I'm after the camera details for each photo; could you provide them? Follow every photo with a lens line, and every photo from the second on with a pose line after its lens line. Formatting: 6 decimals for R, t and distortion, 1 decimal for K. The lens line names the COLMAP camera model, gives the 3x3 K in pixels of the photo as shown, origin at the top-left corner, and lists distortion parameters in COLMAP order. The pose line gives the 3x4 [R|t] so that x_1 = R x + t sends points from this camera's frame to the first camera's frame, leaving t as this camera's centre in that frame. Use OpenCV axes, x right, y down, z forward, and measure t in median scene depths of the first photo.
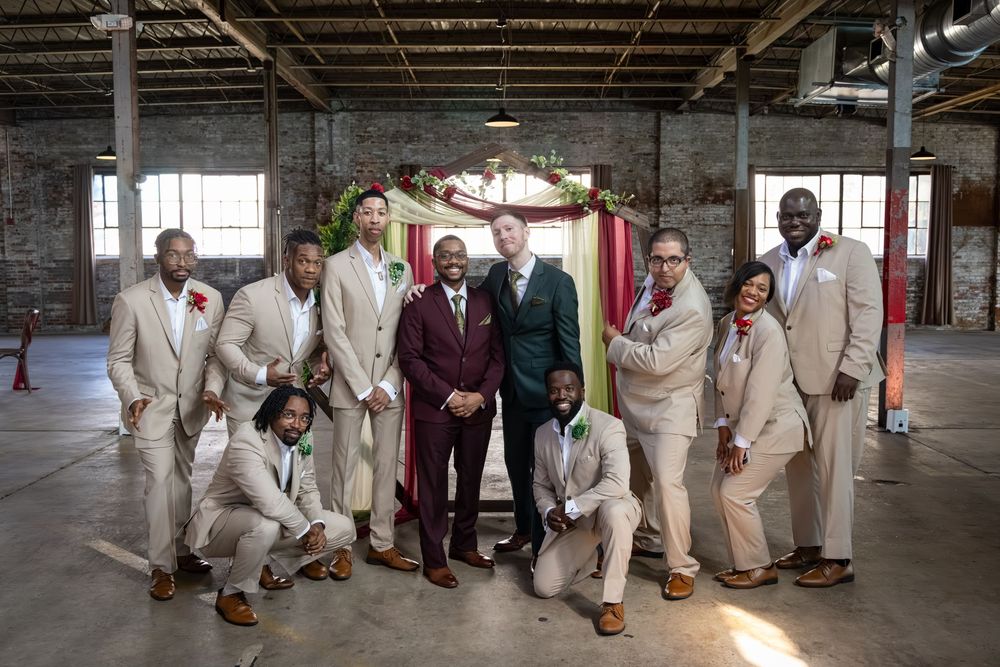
lens RADIAL K [[929.0, 0, 500.0], [0, 929.0, 333.5], [0, 0, 1]] dist [-0.011046, -0.006653]
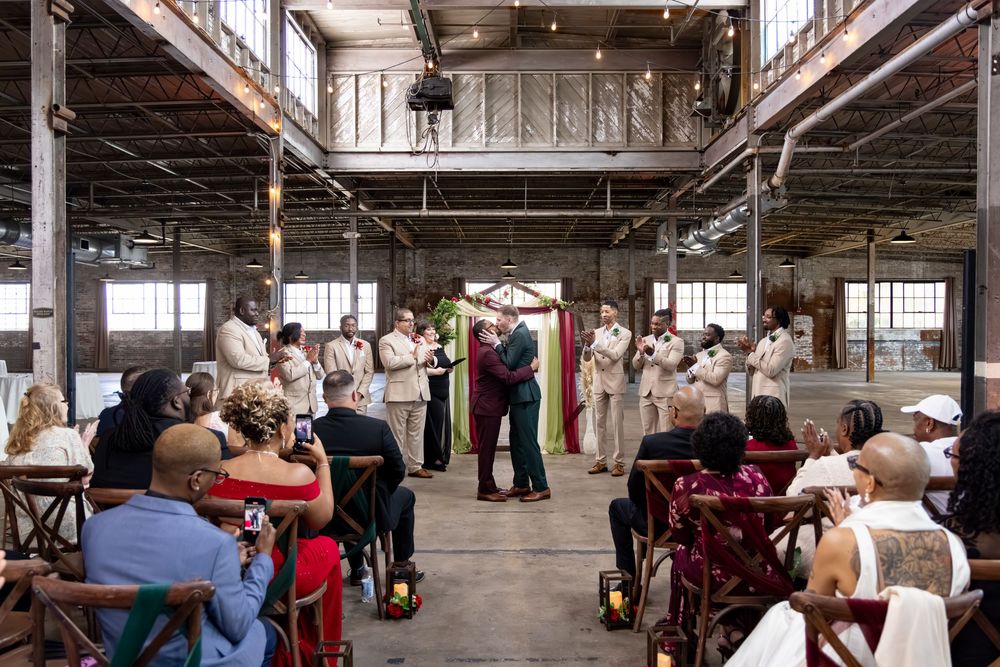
lens RADIAL K [[827.3, 0, 500.0], [0, 827.3, 333.5], [0, 0, 1]] dist [-0.011914, -0.001619]
pose [[0.999972, -0.000130, -0.007471, -0.006321], [-0.000419, 0.997305, -0.073370, 0.040280], [0.007460, 0.073371, 0.997277, -0.568866]]
